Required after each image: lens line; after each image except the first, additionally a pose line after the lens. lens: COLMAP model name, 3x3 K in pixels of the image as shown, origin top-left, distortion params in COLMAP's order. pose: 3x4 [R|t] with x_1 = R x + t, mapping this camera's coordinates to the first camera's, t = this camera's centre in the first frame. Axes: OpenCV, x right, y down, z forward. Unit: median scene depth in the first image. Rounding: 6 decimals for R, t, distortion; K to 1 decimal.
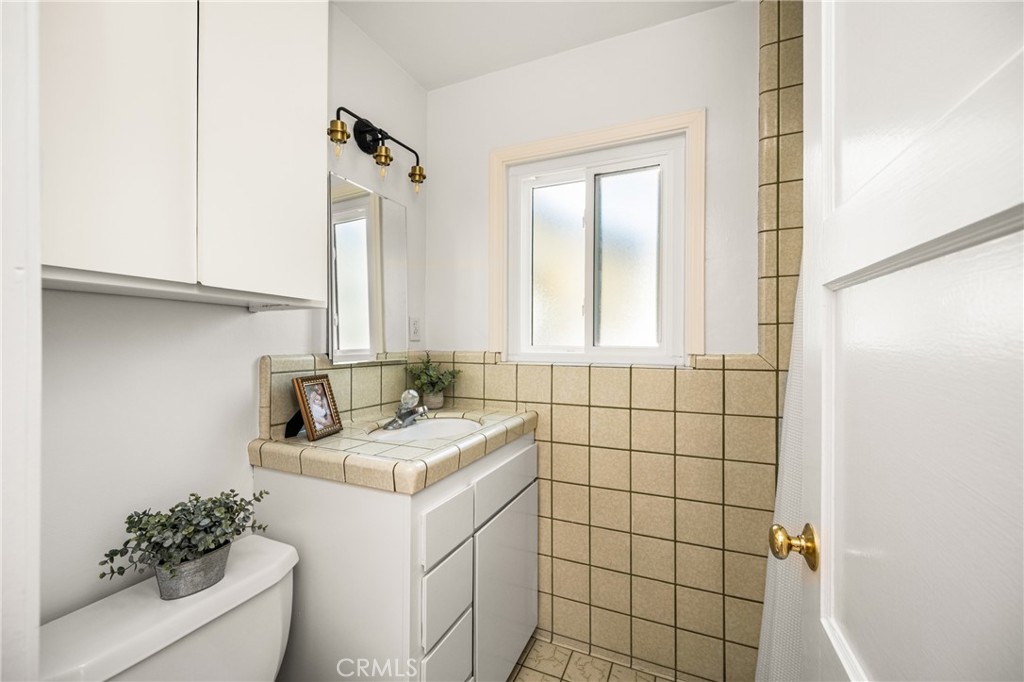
lens RADIAL K [[408.8, 0, 512.0], [0, 408.8, 341.0], [0, 0, 1]] dist [0.000176, 0.000043]
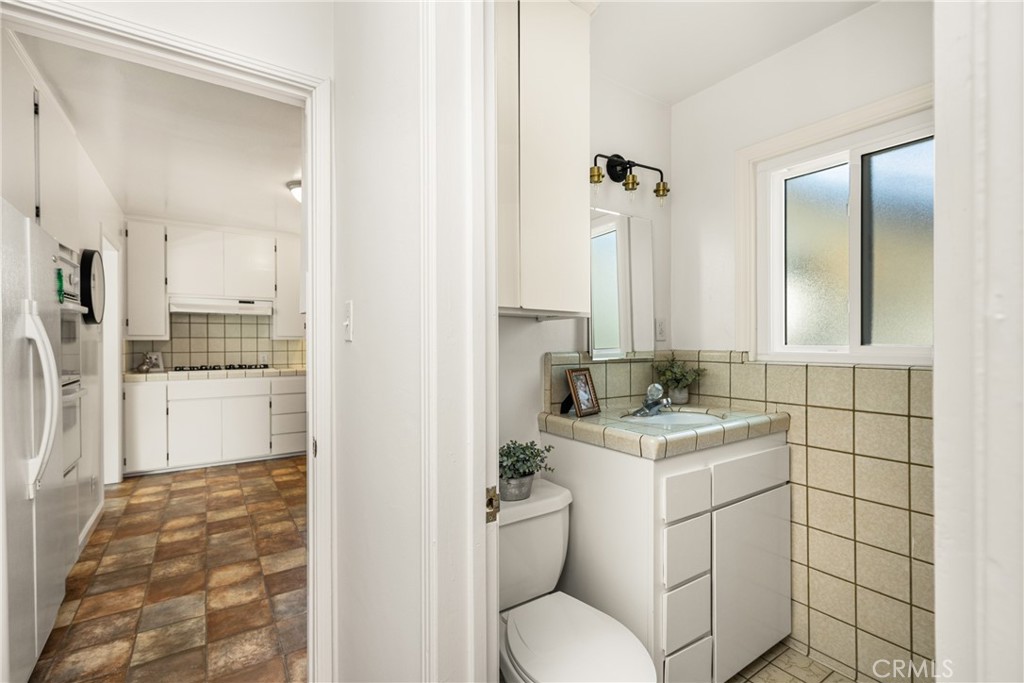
lens RADIAL K [[456.7, 0, 512.0], [0, 456.7, 341.5], [0, 0, 1]] dist [0.000763, 0.000266]
pose [[0.845915, -0.005288, -0.533291, 0.091977], [0.006845, 0.999976, 0.000942, -0.002532], [0.533273, -0.004447, 0.845931, -0.289171]]
